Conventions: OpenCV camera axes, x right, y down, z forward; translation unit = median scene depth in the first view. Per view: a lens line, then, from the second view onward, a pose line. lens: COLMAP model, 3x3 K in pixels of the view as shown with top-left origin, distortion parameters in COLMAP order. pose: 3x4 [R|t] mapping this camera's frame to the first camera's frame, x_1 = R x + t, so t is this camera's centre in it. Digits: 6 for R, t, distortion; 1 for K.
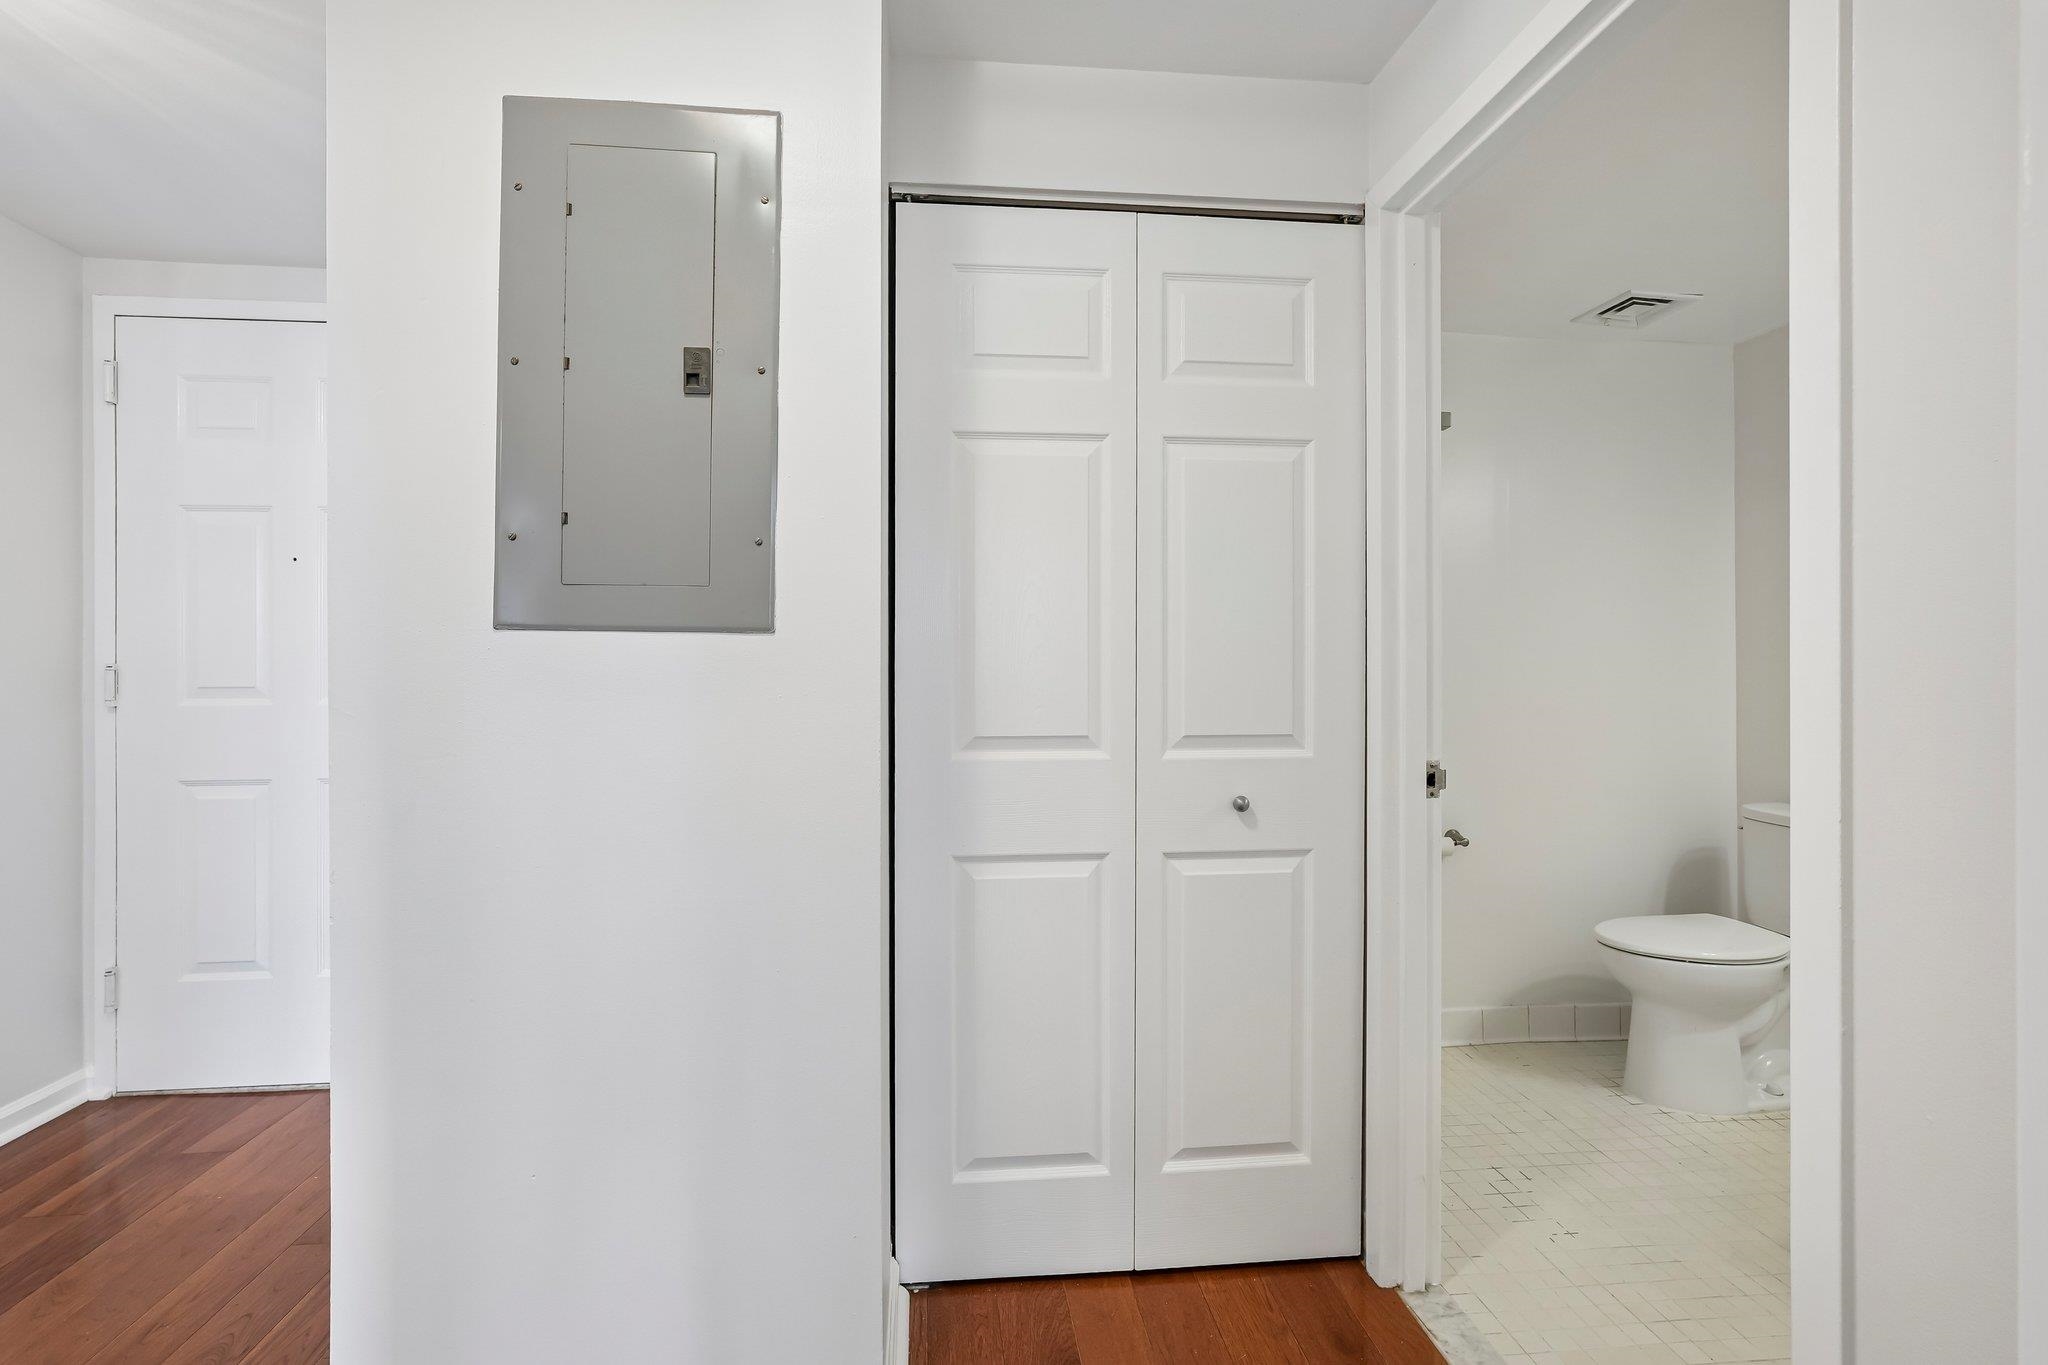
lens RADIAL K [[909.8, 0, 1020.0], [0, 909.8, 666.5], [0, 0, 1]] dist [-0.023652, -0.000095]
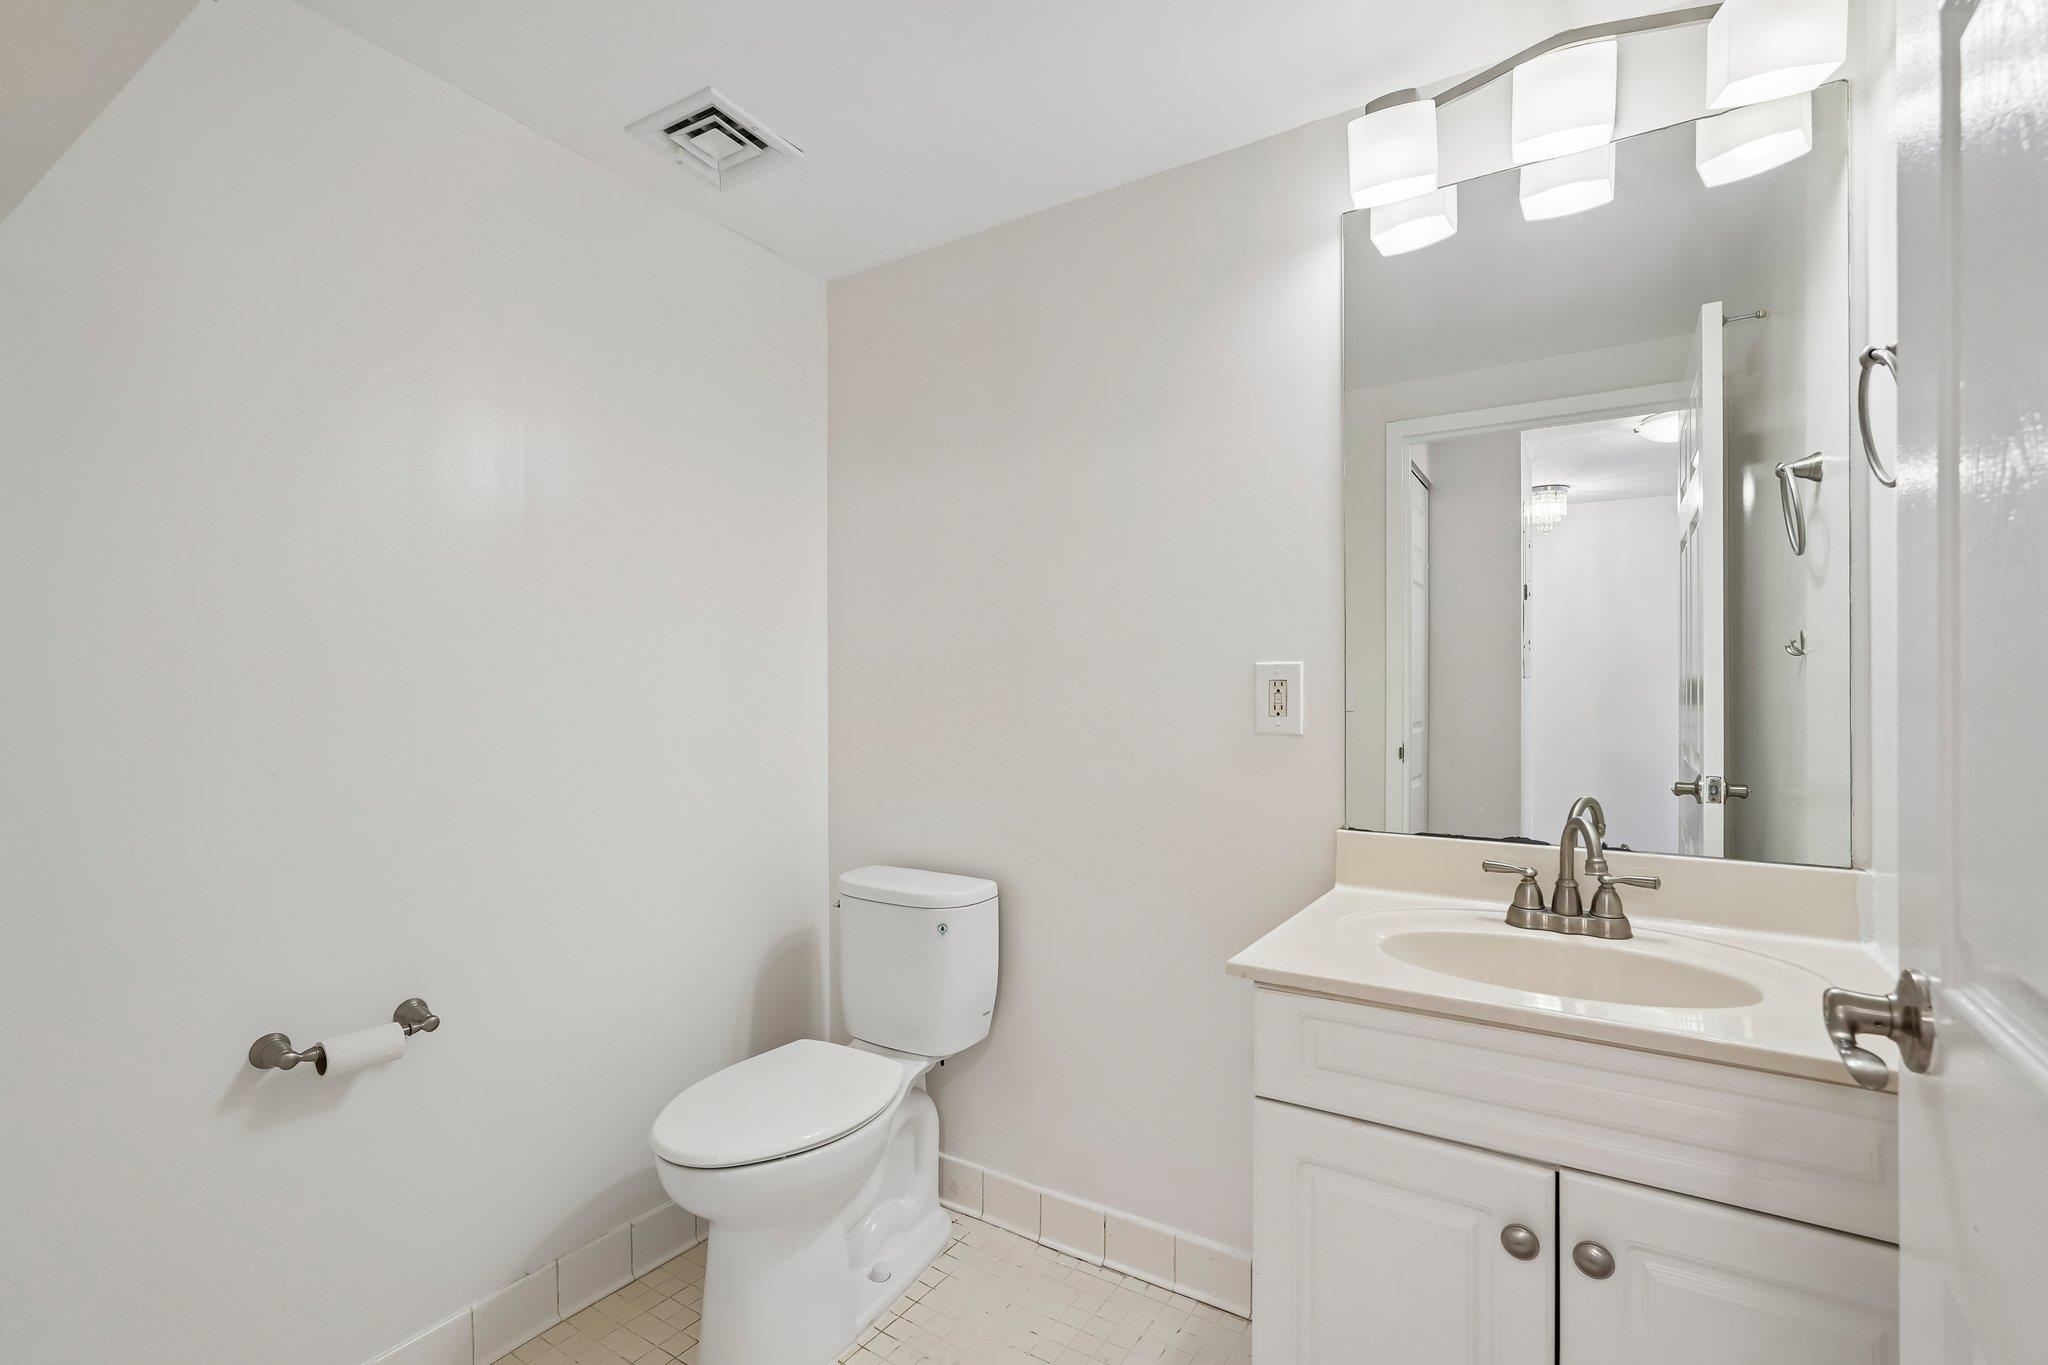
lens RADIAL K [[920.2, 0, 1018.8], [0, 920.2, 688.4], [0, 0, 1]] dist [-0.011494, 0.000243]
pose [[0.604771, 0.002825, 0.796395, 0.280310], [-0.001601, 0.999996, -0.002331, -0.004114], [-0.796398, 0.000134, 0.604773, 0.408107]]
